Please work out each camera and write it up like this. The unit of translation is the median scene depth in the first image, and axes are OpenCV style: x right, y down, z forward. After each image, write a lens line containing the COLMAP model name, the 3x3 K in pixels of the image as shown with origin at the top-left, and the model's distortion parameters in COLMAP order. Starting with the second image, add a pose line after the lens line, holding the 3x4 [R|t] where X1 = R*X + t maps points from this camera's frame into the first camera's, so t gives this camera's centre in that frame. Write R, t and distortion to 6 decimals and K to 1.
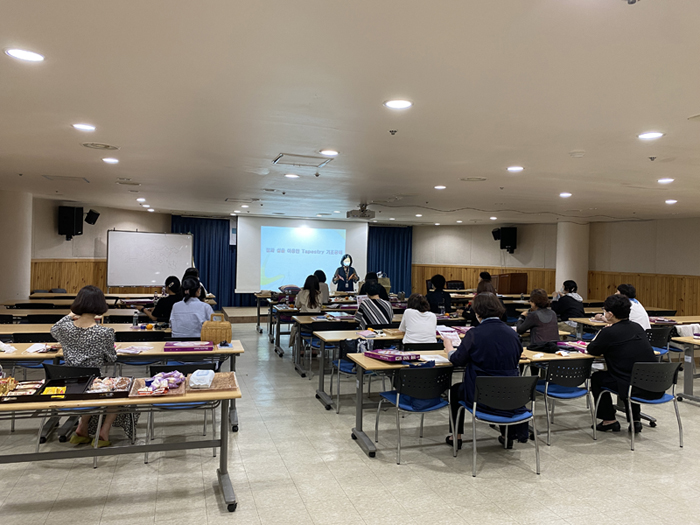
lens RADIAL K [[531.9, 0, 350.0], [0, 531.9, 262.5], [0, 0, 1]] dist [0.028295, -0.002651]
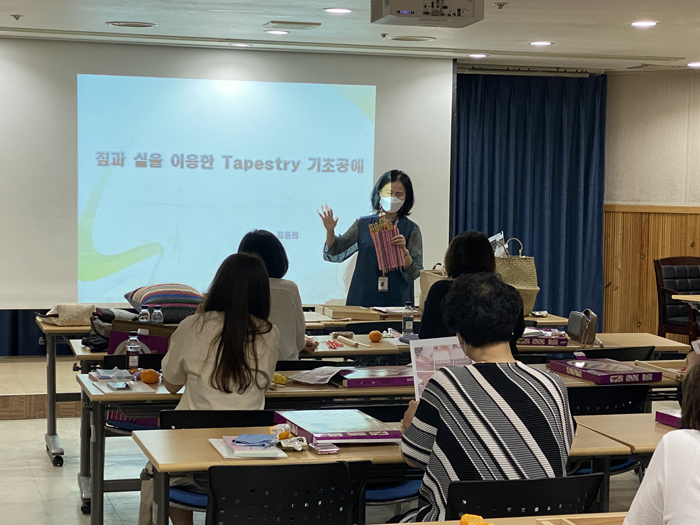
lens RADIAL K [[1510.6, 0, 350.0], [0, 1510.6, 262.5], [0, 0, 1]] dist [-0.052580, -0.088513]
pose [[0.999473, -0.003911, -0.032225, 0.005670], [0.005207, 0.999177, 0.040235, 0.000545], [0.032041, -0.040381, 0.998670, 0.267389]]
